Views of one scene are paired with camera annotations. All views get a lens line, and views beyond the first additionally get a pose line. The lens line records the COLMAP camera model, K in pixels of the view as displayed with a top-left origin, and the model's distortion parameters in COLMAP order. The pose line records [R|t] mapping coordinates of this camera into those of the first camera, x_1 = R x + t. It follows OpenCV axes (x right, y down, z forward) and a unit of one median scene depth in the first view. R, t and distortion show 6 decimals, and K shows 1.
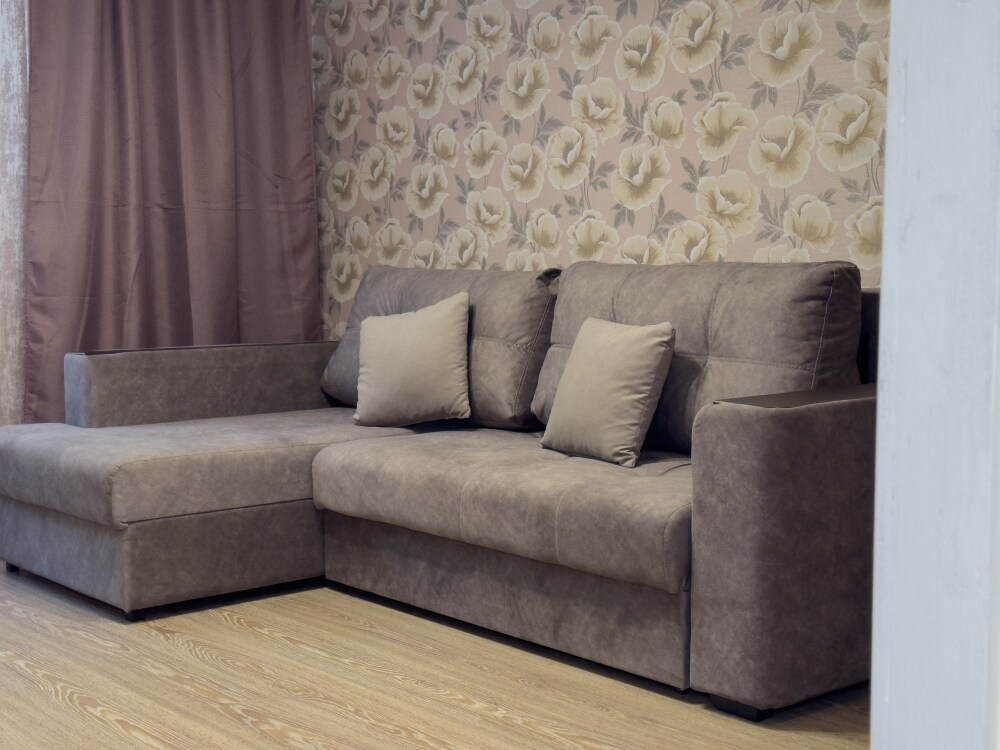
lens RADIAL K [[1394.9, 0, 495.7], [0, 1394.9, 379.3], [0, 0, 1]] dist [0.118061, -0.101986]
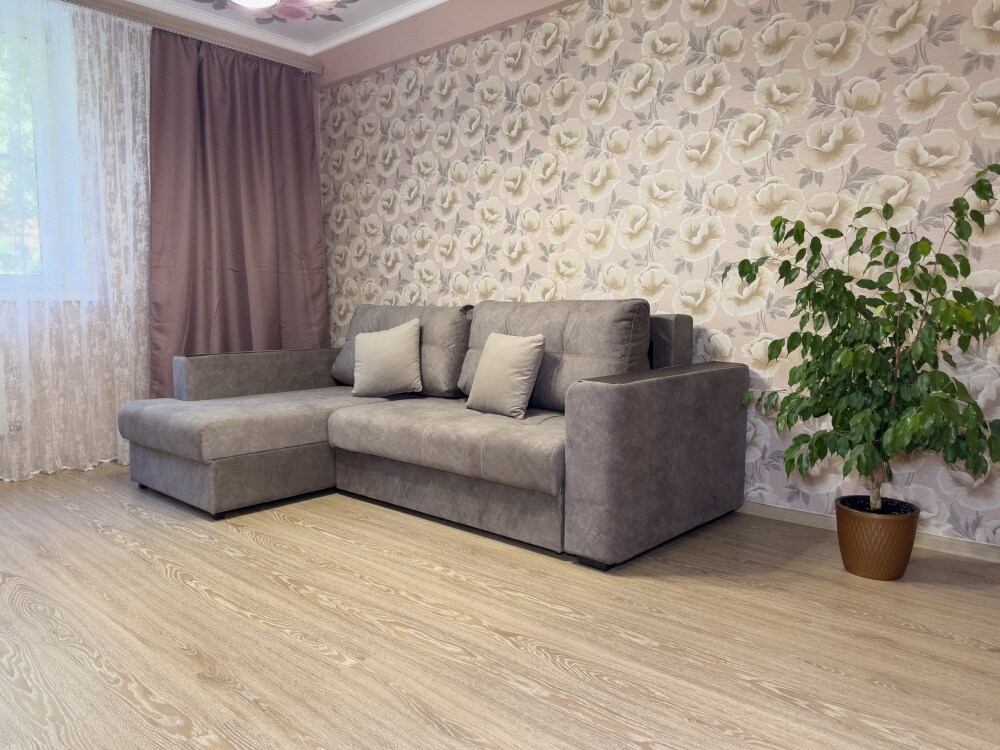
lens RADIAL K [[699.4, 0, 505.3], [0, 699.4, 376.9], [0, 0, 1]] dist [0.140084, -0.276573]
pose [[0.991932, -0.013118, 0.126088, -0.026788], [0.011626, 0.999853, 0.012568, 0.000122], [-0.126234, -0.011000, 0.991939, 0.137910]]
